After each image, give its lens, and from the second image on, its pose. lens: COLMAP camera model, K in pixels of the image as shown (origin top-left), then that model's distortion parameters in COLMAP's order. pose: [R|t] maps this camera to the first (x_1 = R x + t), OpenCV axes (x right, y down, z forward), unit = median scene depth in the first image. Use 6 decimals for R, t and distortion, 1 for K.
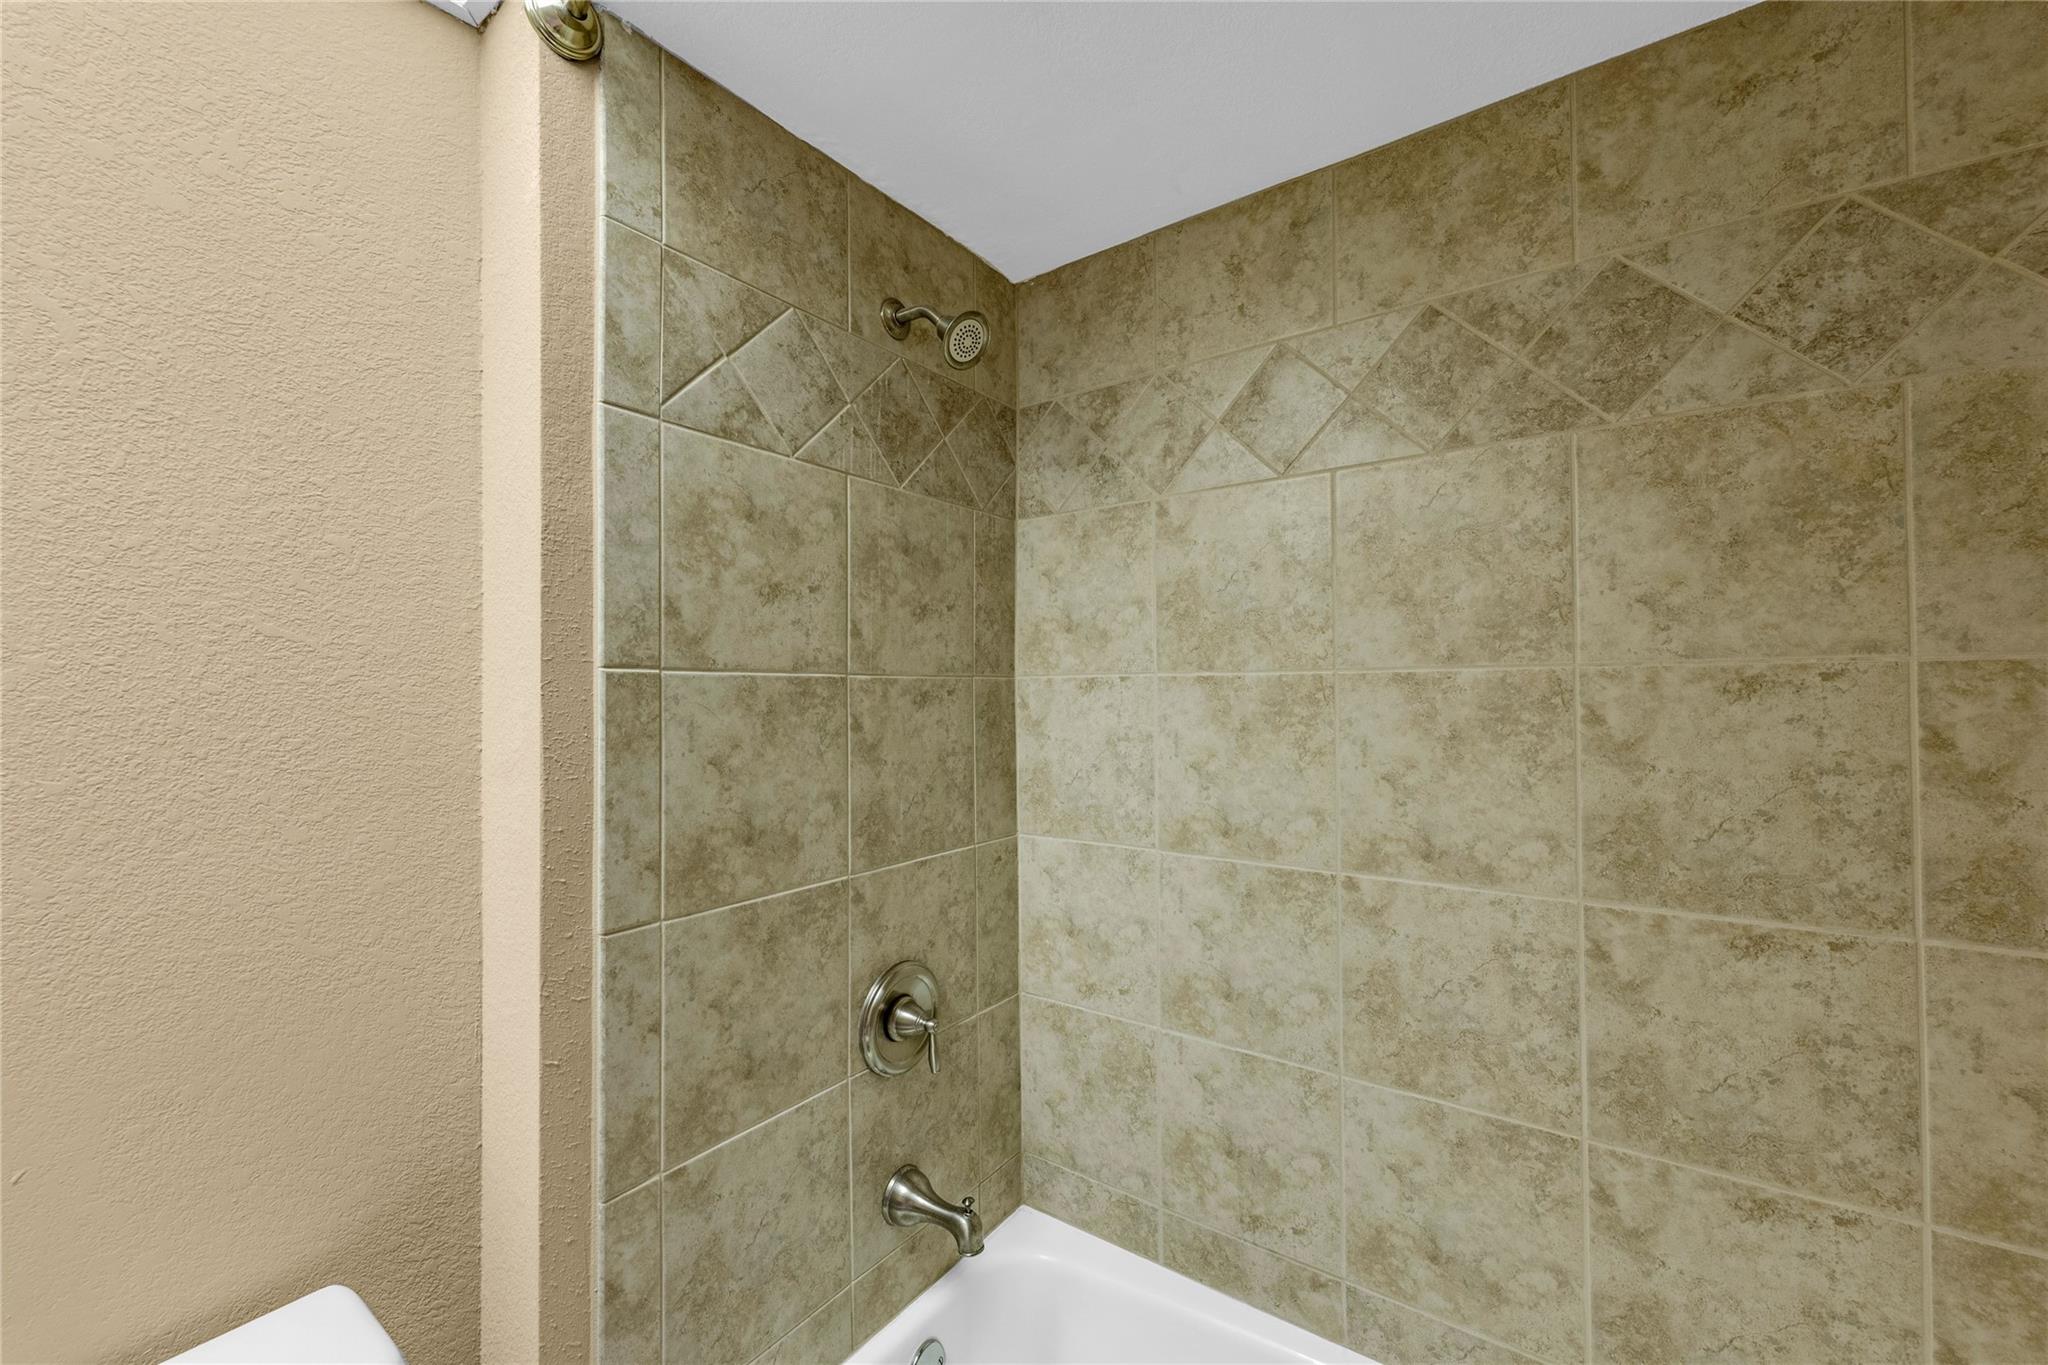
lens RADIAL K [[820.7, 0, 1023.8], [0, 820.7, 682.6], [0, 0, 1]] dist [0.001698, -0.000177]
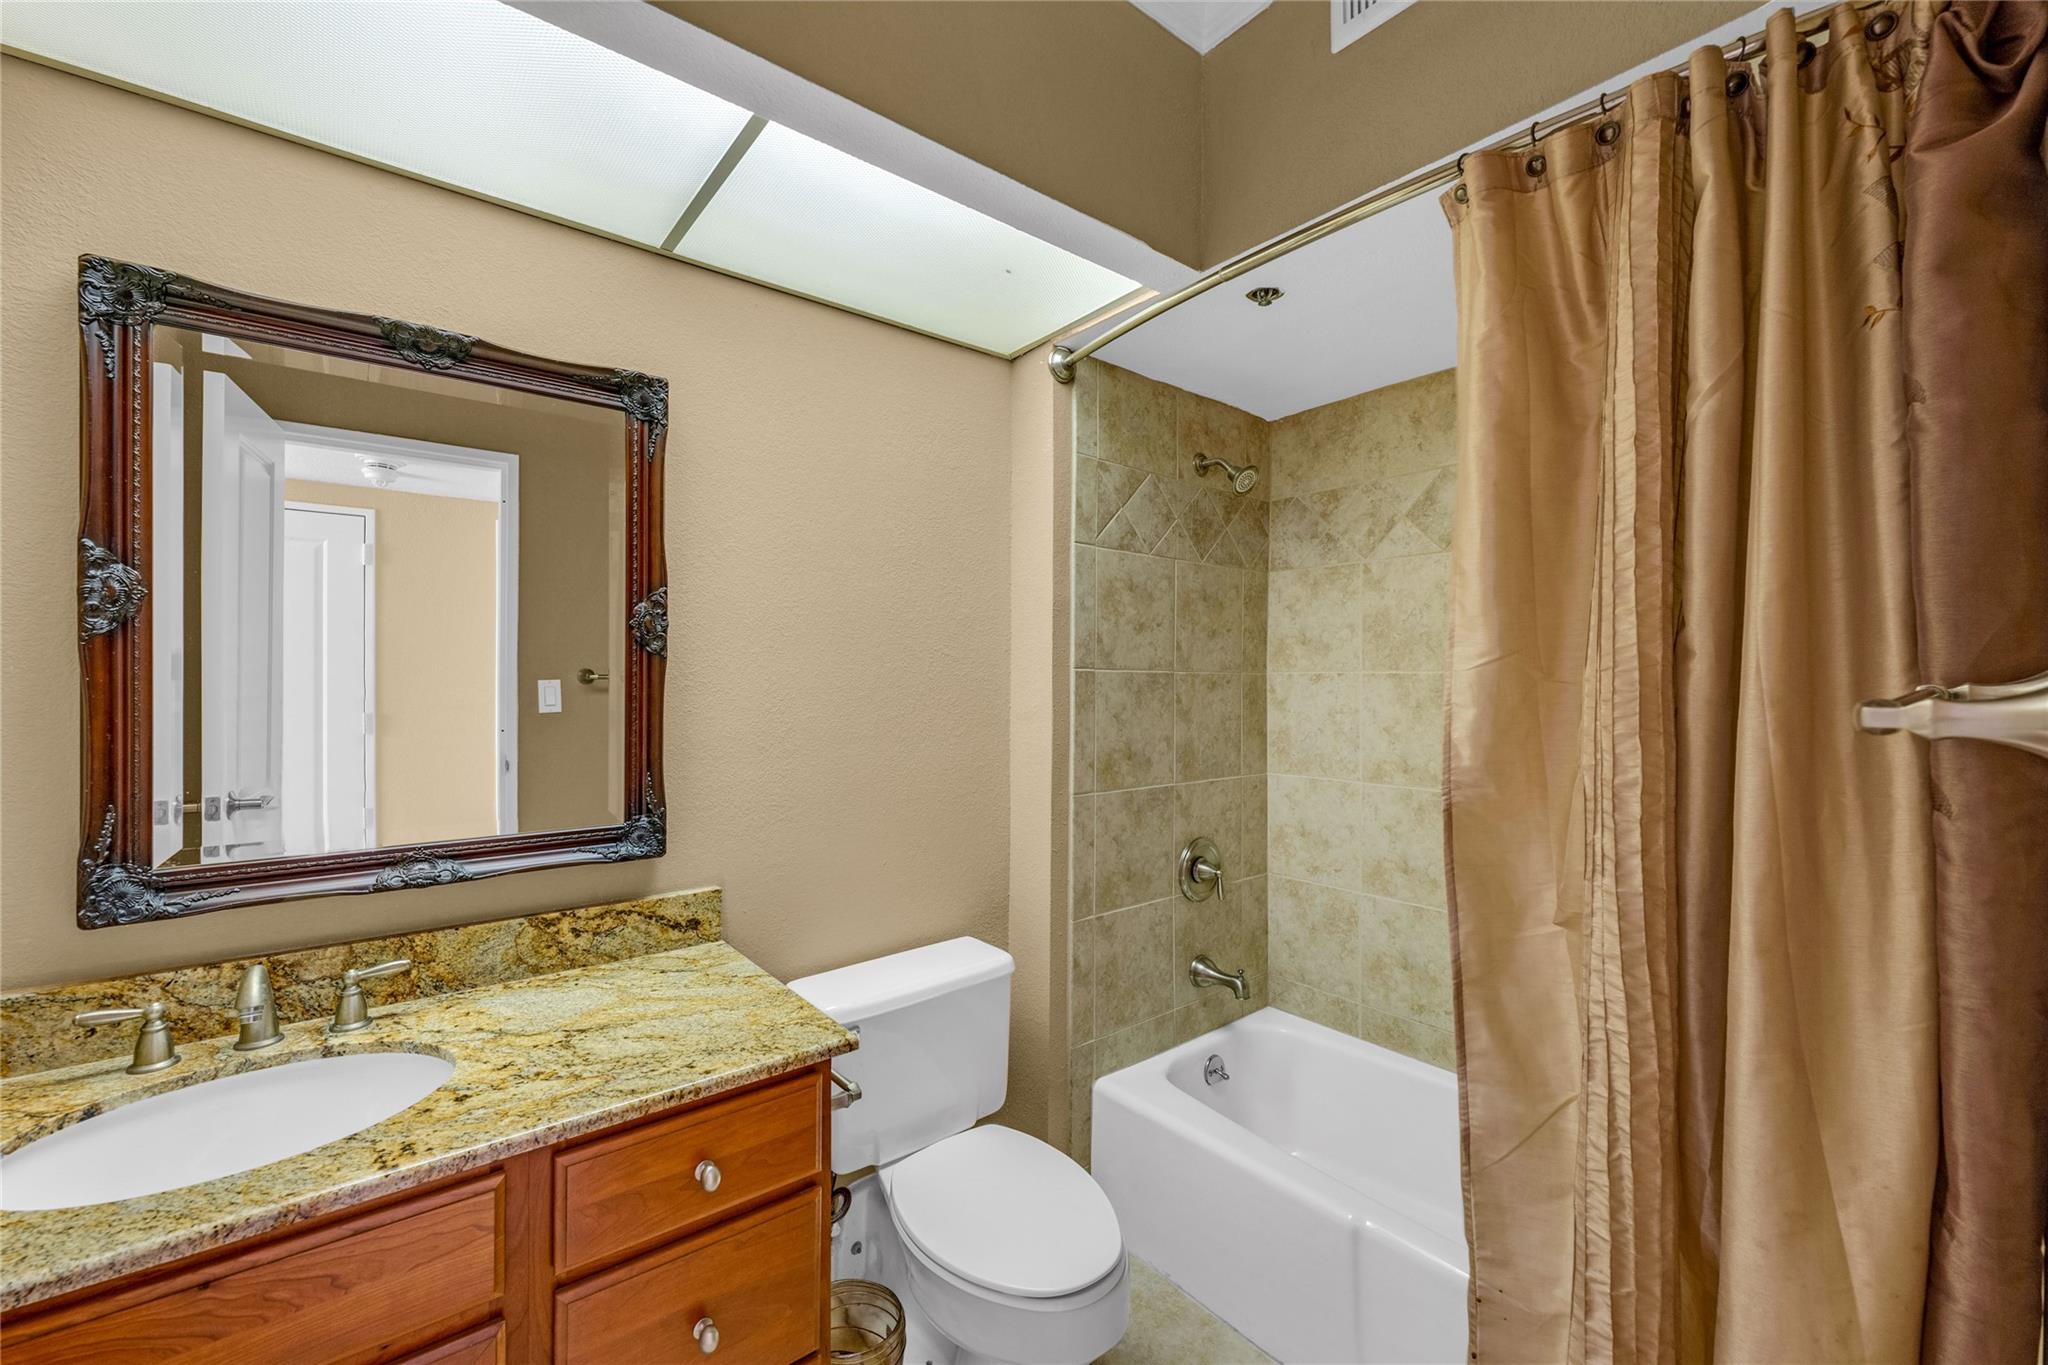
lens RADIAL K [[820.7, 0, 1026.1], [0, 820.7, 681.4], [0, 0, 1]] dist [0.001698, -0.000177]
pose [[0.967345, 0.010399, -0.253250, -0.070650], [-0.007491, 0.999894, 0.012446, -0.007466], [0.253353, -0.010142, 0.967321, -0.769815]]
